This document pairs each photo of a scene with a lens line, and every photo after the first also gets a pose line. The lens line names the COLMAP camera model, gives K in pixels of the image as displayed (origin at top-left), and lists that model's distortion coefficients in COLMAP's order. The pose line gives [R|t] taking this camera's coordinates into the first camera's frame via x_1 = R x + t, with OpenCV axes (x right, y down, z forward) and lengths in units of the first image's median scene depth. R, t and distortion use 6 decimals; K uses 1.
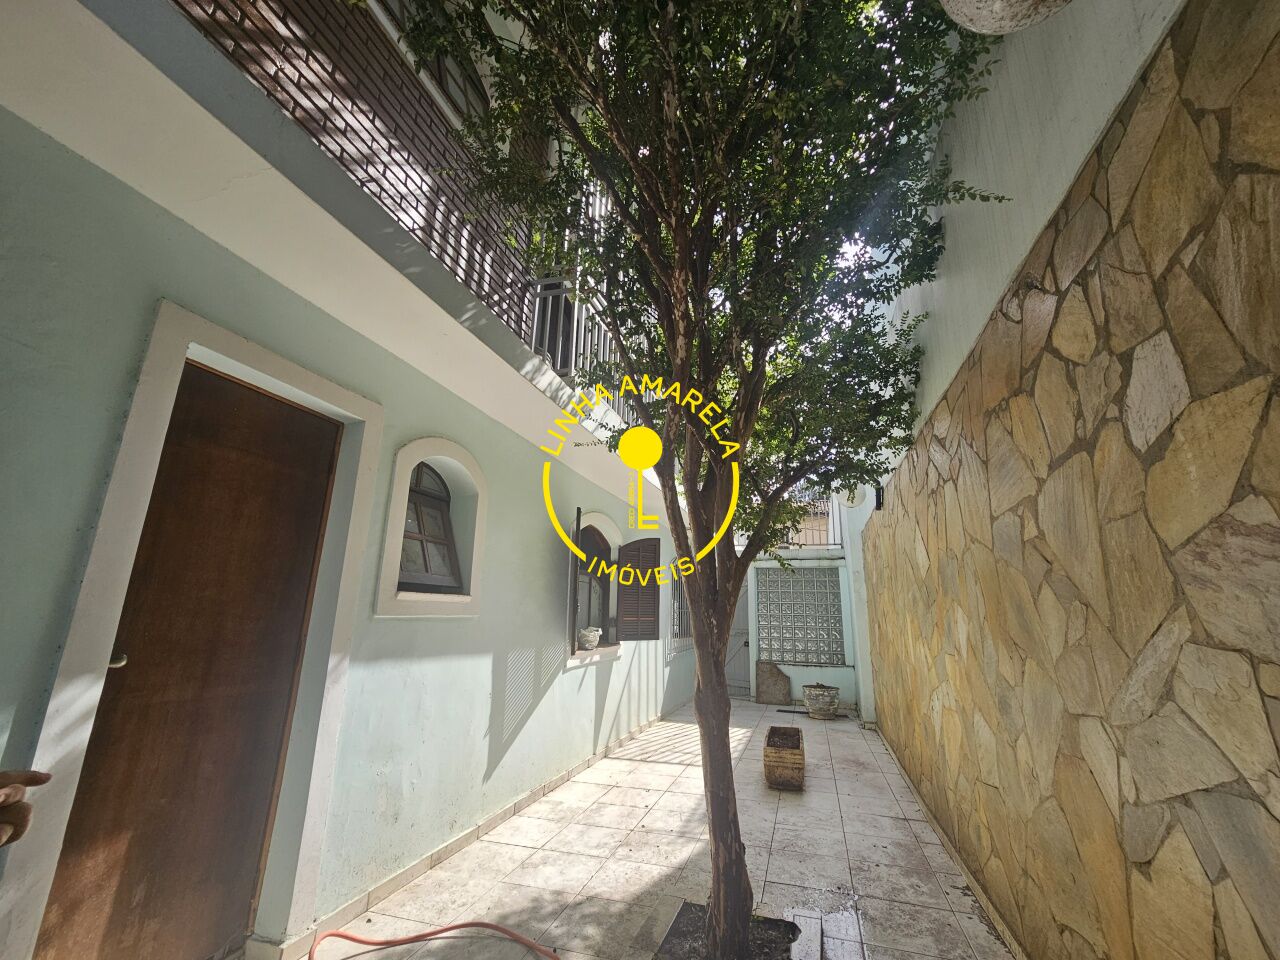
lens RADIAL K [[526.3, 0, 639.6], [0, 526.3, 481.9], [0, 0, 1]] dist [-0.000936, -0.000729]
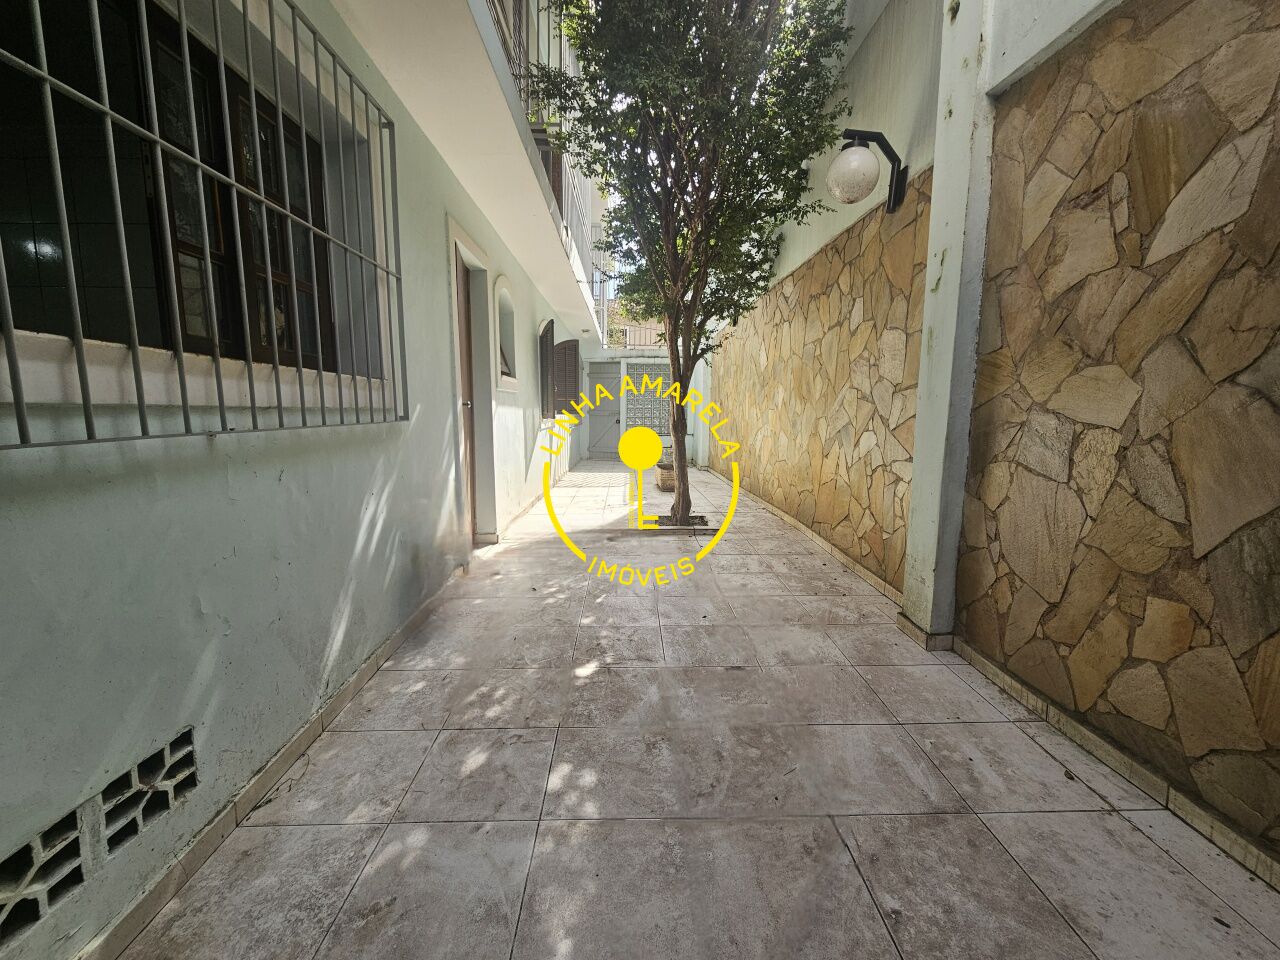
lens RADIAL K [[526.3, 0, 641.1], [0, 526.3, 478.1], [0, 0, 1]] dist [-0.000936, -0.000729]
pose [[0.945506, -0.052591, 0.321330, -0.532512], [-0.070192, 0.930744, 0.358872, -0.113177], [-0.317949, -0.361870, 0.876332, -0.687284]]
